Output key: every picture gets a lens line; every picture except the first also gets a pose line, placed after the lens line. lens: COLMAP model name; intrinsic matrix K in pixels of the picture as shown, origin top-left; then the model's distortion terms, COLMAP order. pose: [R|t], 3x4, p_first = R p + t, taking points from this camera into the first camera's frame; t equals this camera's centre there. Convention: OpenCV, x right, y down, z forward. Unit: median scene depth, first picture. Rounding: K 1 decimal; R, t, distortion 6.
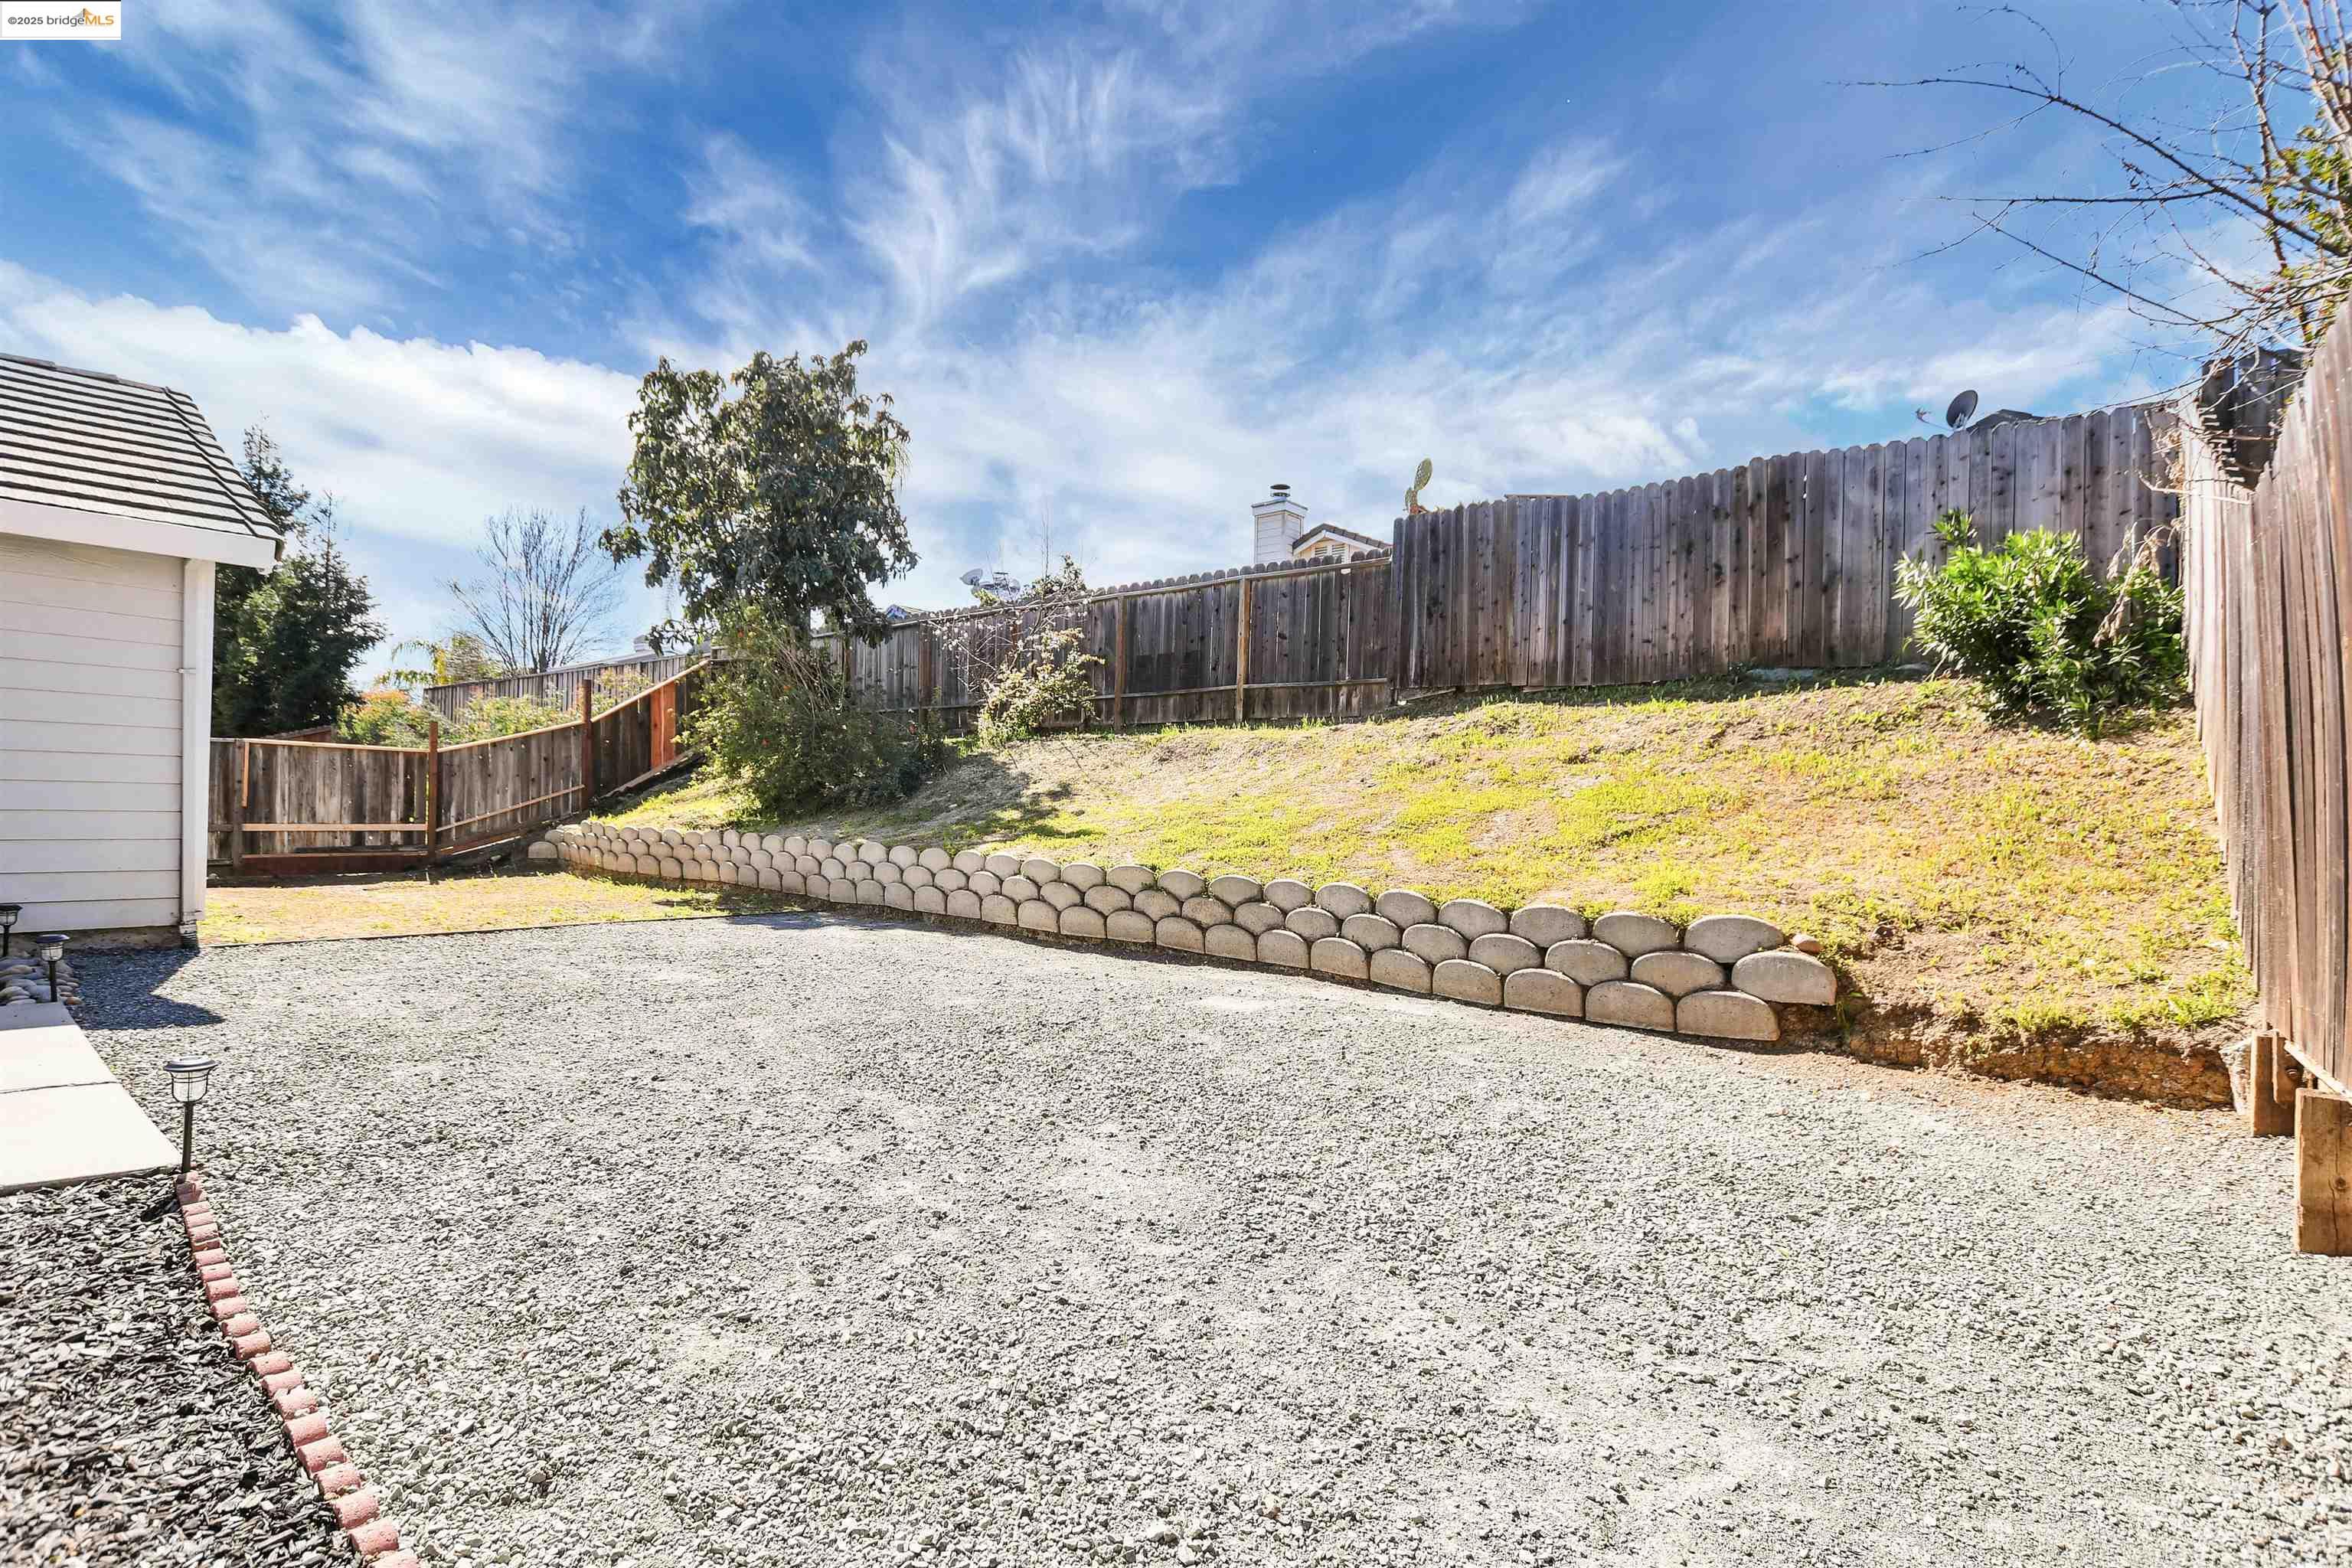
lens RADIAL K [[1077.9, 0, 1268.2], [0, 1077.9, 800.4], [0, 0, 1]] dist [-0.015485, -0.000082]
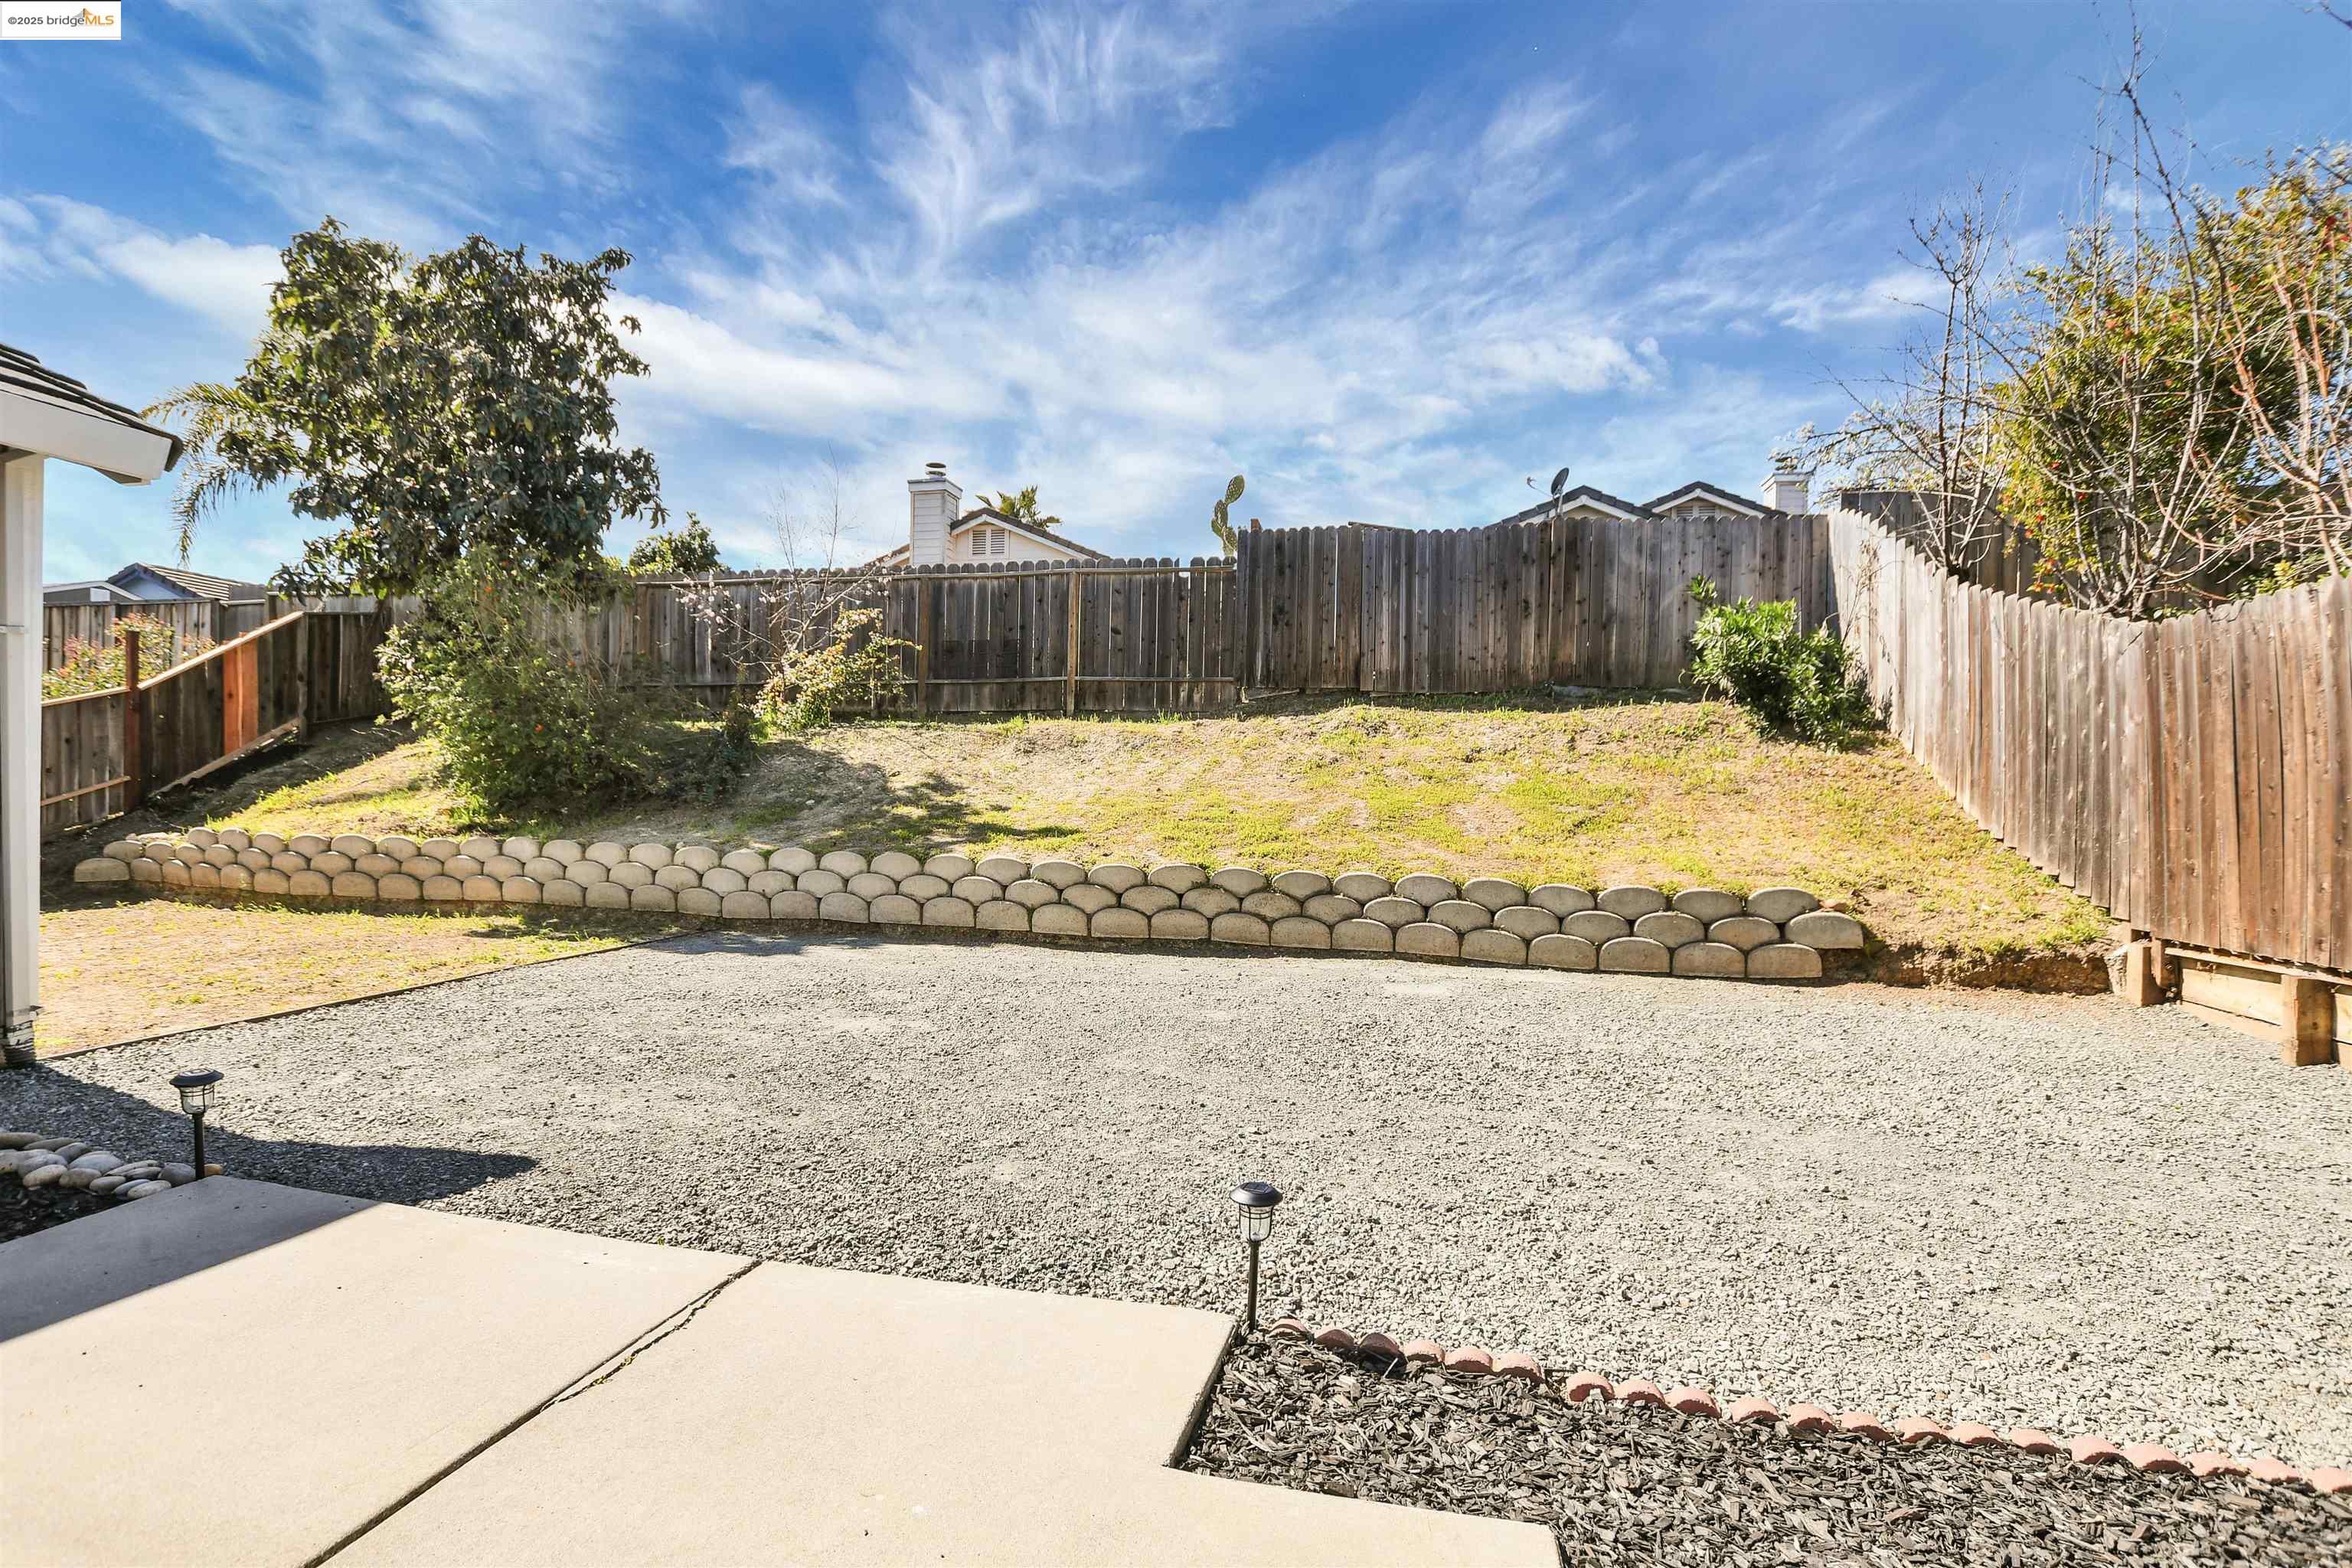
lens RADIAL K [[1024.9, 0, 1232.7], [0, 1024.9, 782.7], [0, 0, 1]] dist [-0.019069, 0.000467]
pose [[0.896355, -0.009454, 0.443236, -0.490644], [0.004193, 0.999909, 0.012848, -0.028977], [-0.443317, -0.009657, 0.896313, 0.100652]]
